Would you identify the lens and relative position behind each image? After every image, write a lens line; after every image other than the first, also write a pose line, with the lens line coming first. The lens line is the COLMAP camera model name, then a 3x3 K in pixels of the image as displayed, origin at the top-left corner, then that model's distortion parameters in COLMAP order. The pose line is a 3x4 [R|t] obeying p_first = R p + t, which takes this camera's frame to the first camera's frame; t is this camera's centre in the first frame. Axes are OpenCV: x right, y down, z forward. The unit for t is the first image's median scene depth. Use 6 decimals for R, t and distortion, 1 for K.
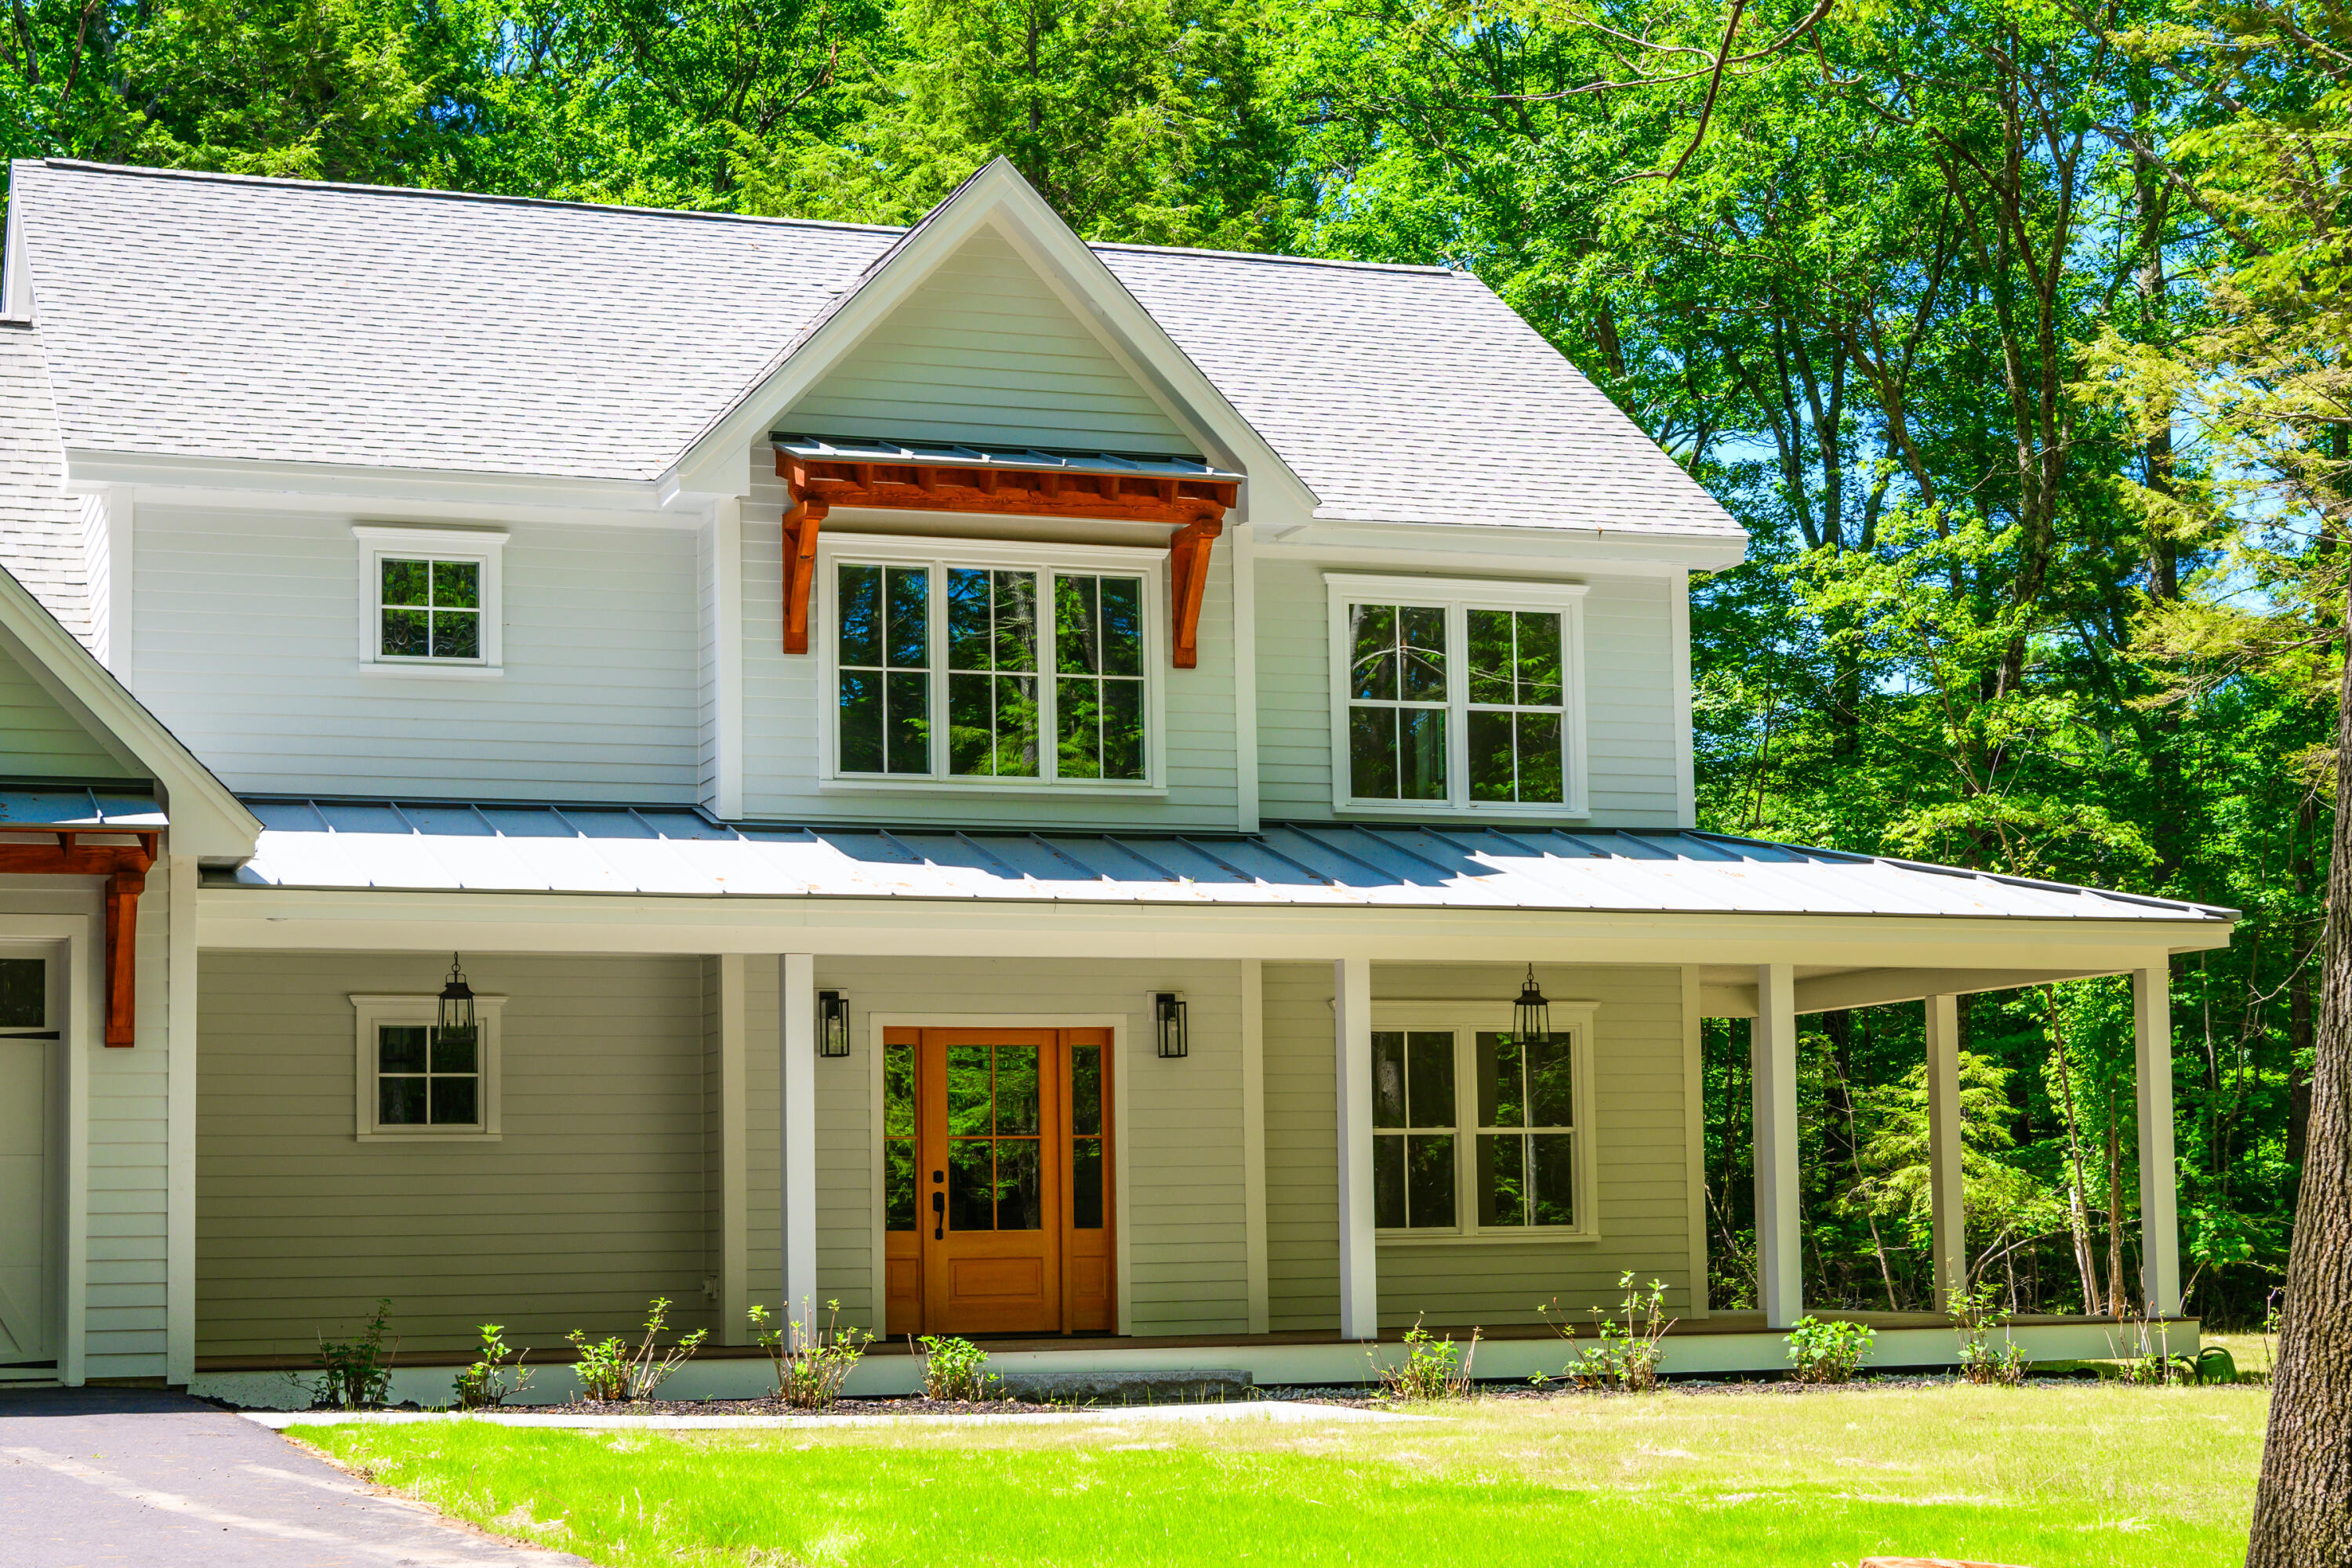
lens RADIAL K [[3783.5, 0, 1171.8], [0, 3783.5, 904.8], [0, 0, 1]] dist [0.015219, -0.011188]
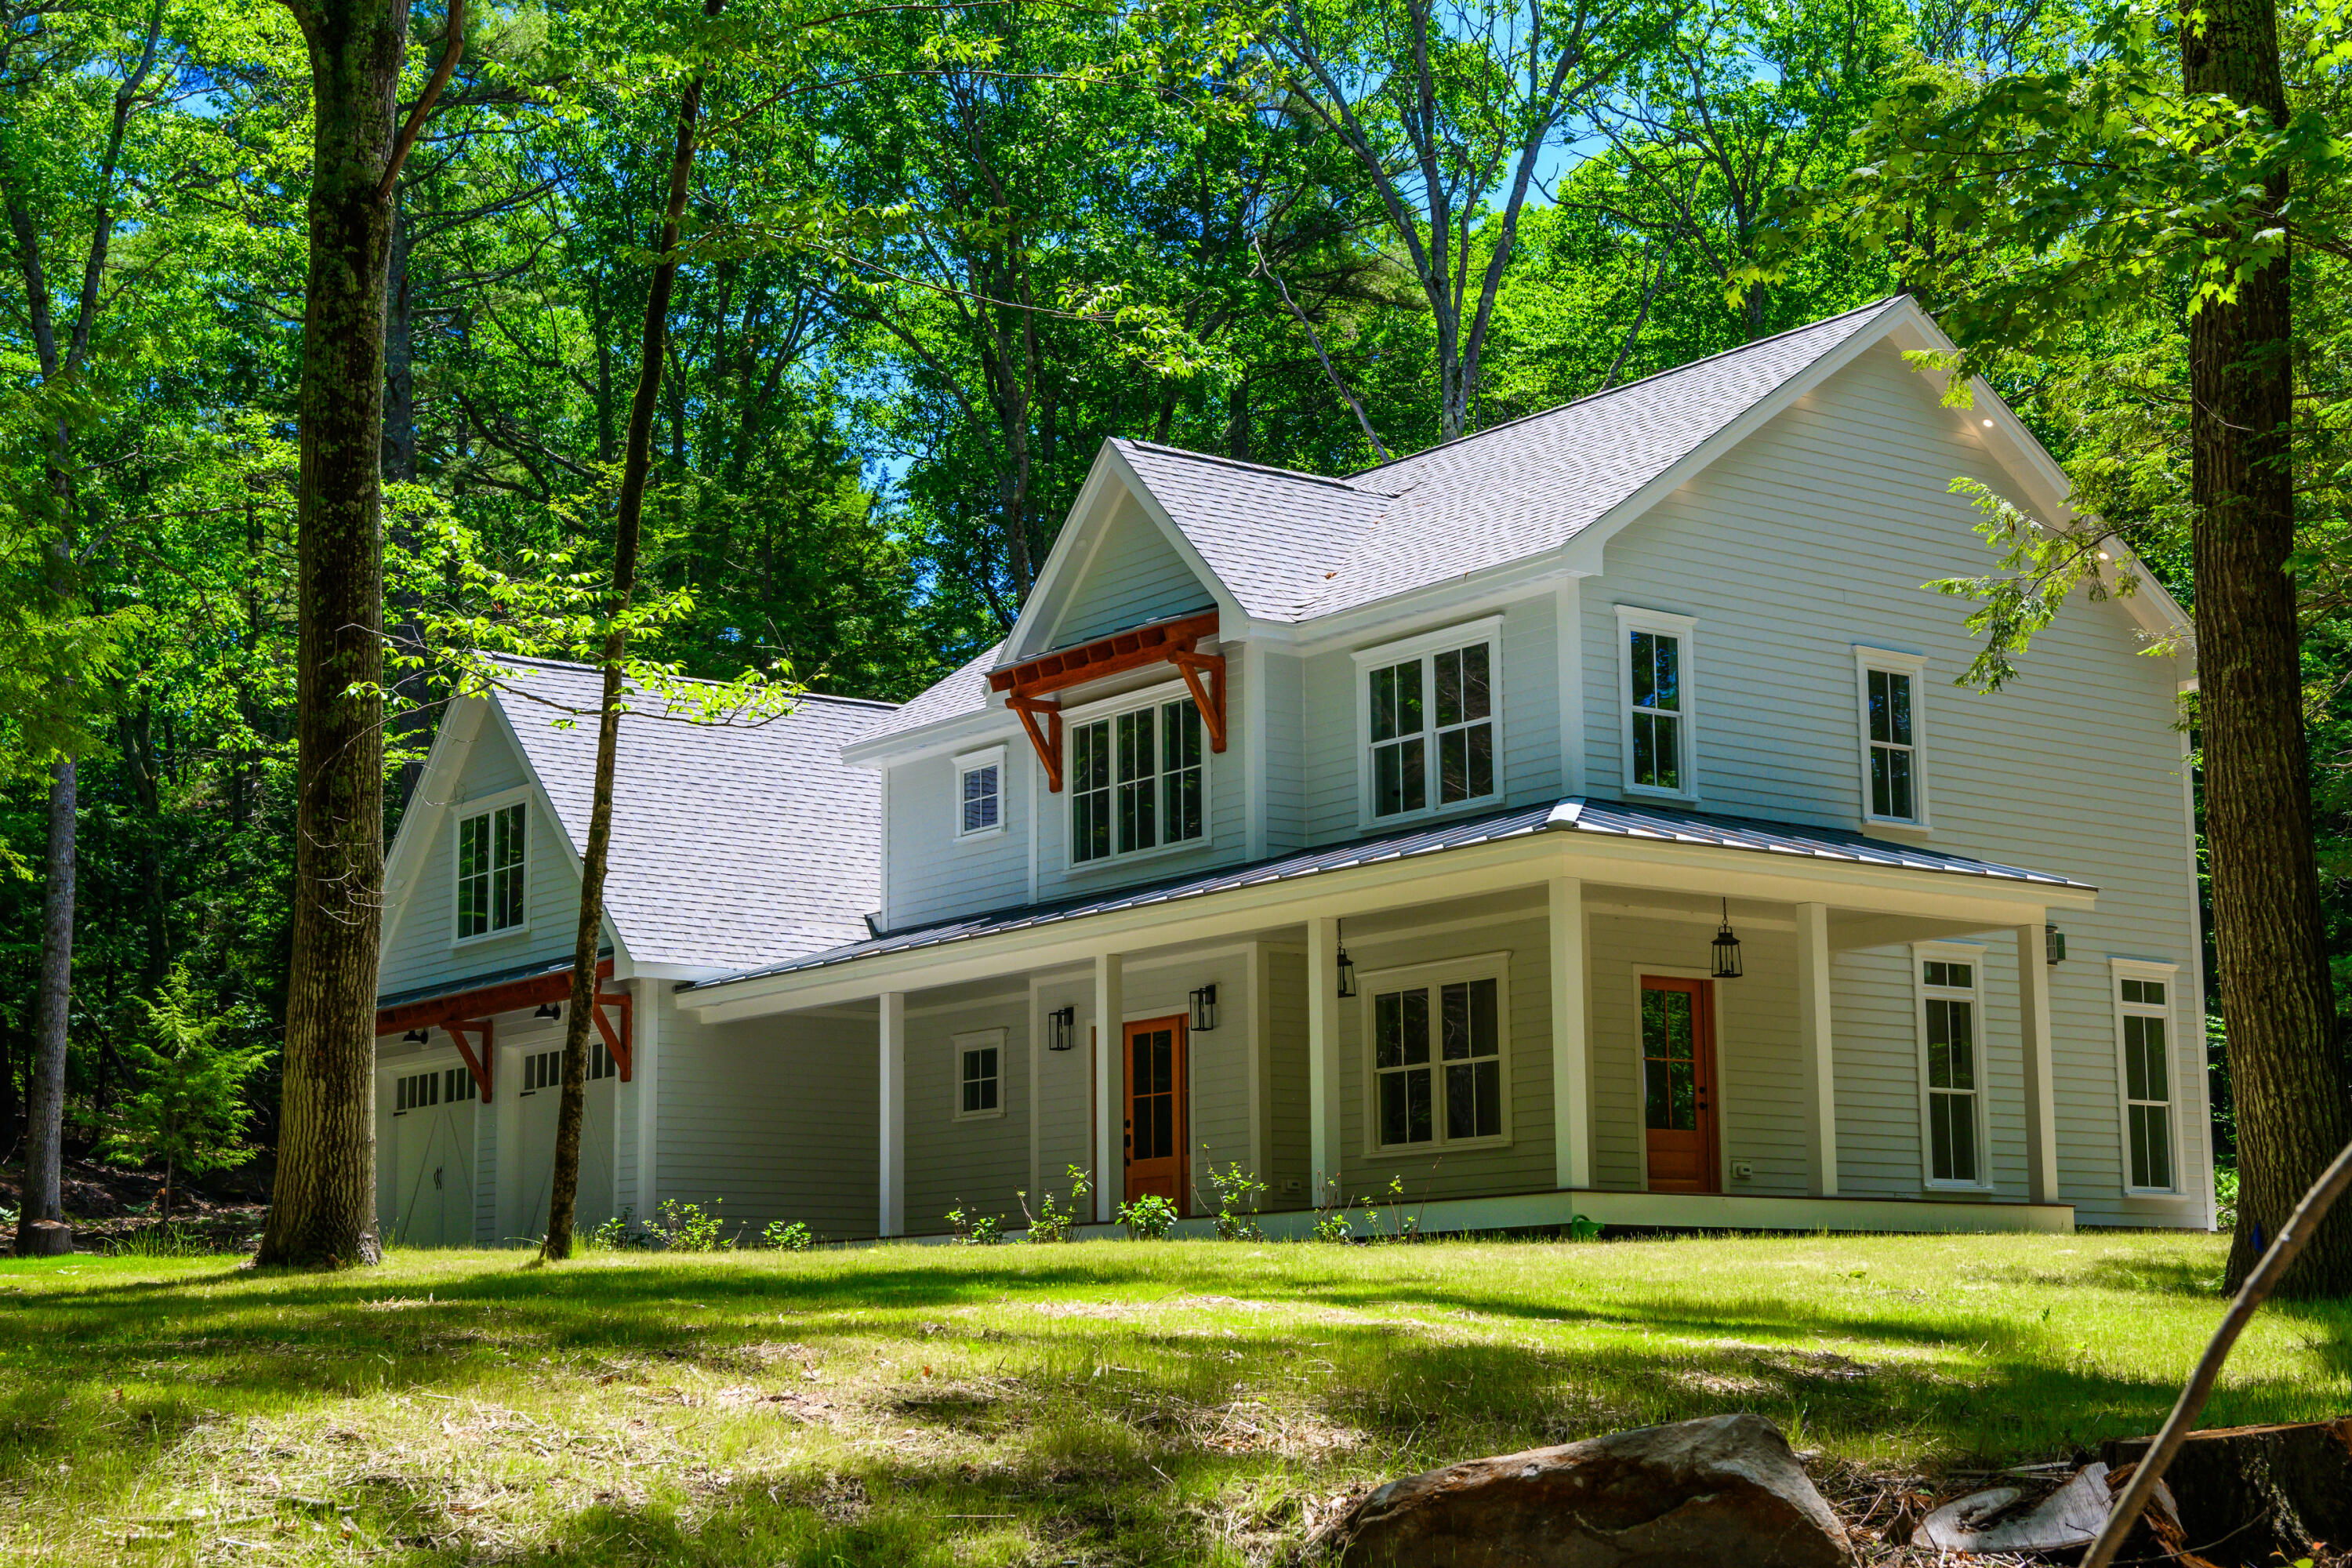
lens RADIAL K [[3584.9, 0, 1174.9], [0, 3584.9, 793.8], [0, 0, 1]] dist [-0.009881, 0.078873]
pose [[0.294754, -0.141875, -0.944982, 1.305394], [0.092194, 0.988526, -0.119655, 0.114906], [0.951115, -0.051853, 0.304452, 0.600608]]
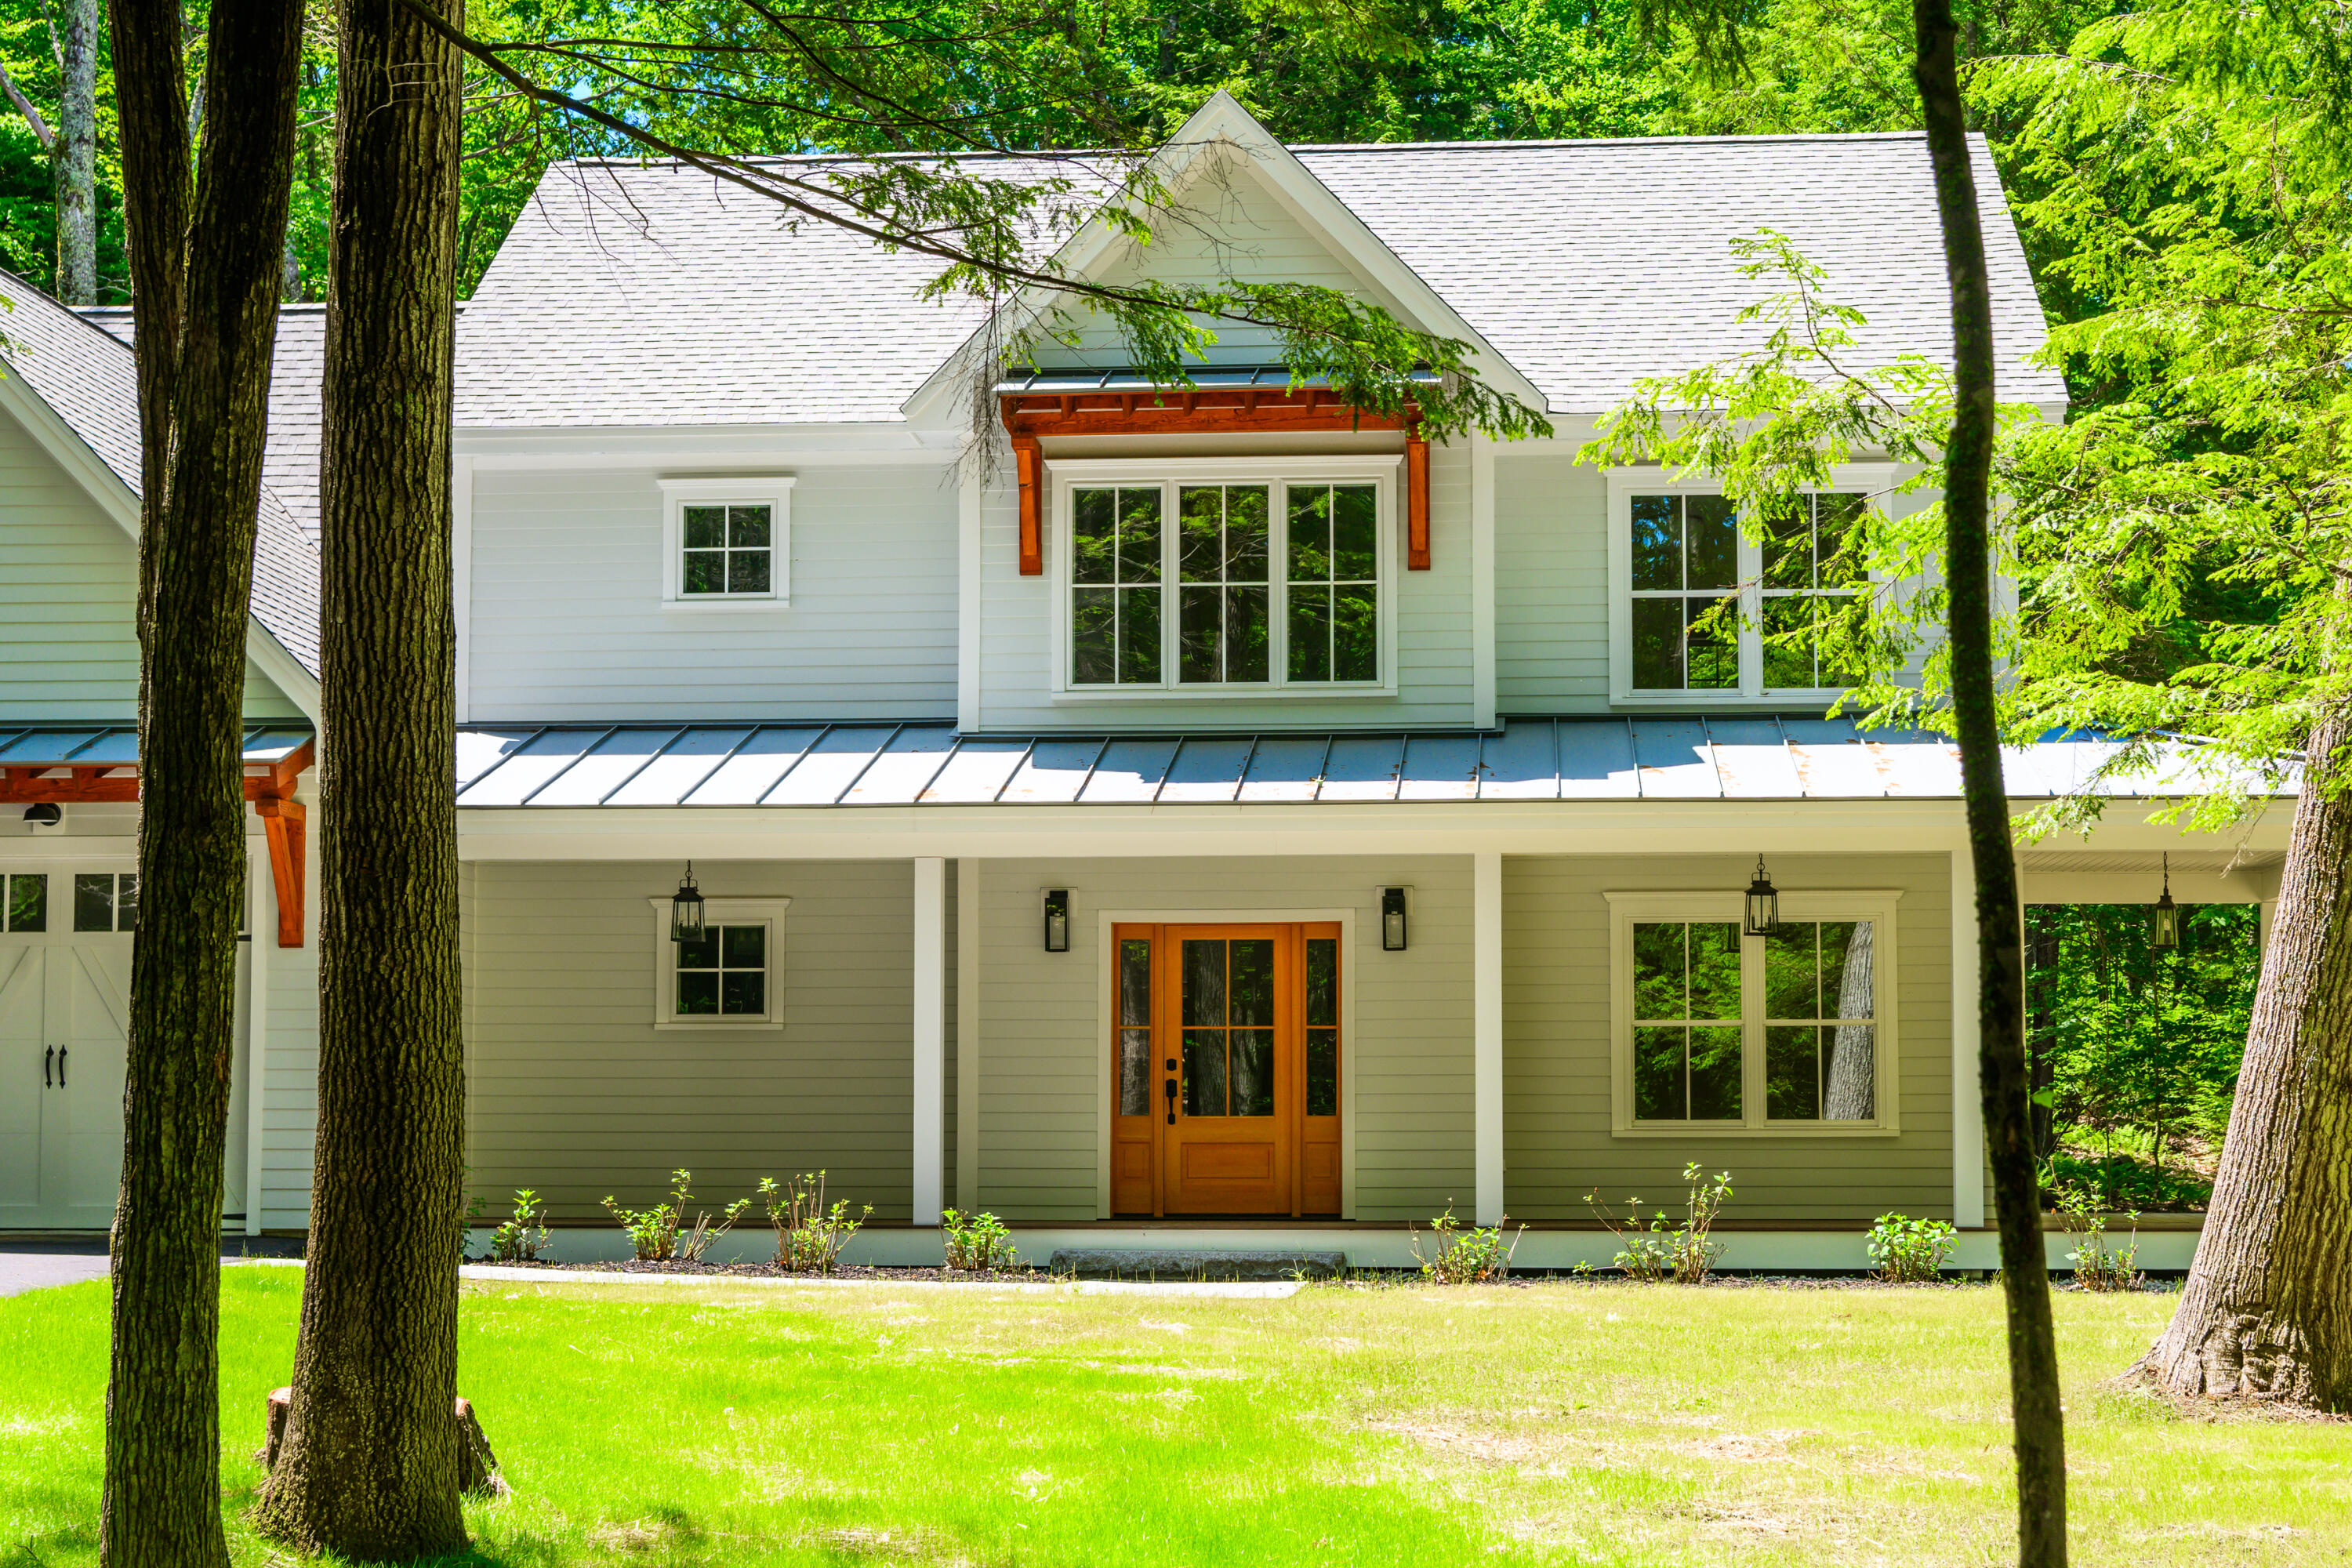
lens RADIAL K [[3928.5, 0, 1176.0], [0, 3928.5, 784.0], [0, 0, 1]] dist [0.000916, -0.015458]
pose [[0.912152, -0.022449, -0.409236, 0.392182], [0.022163, 0.999740, -0.005443, -0.000297], [0.409251, -0.004105, 0.912412, 0.002976]]
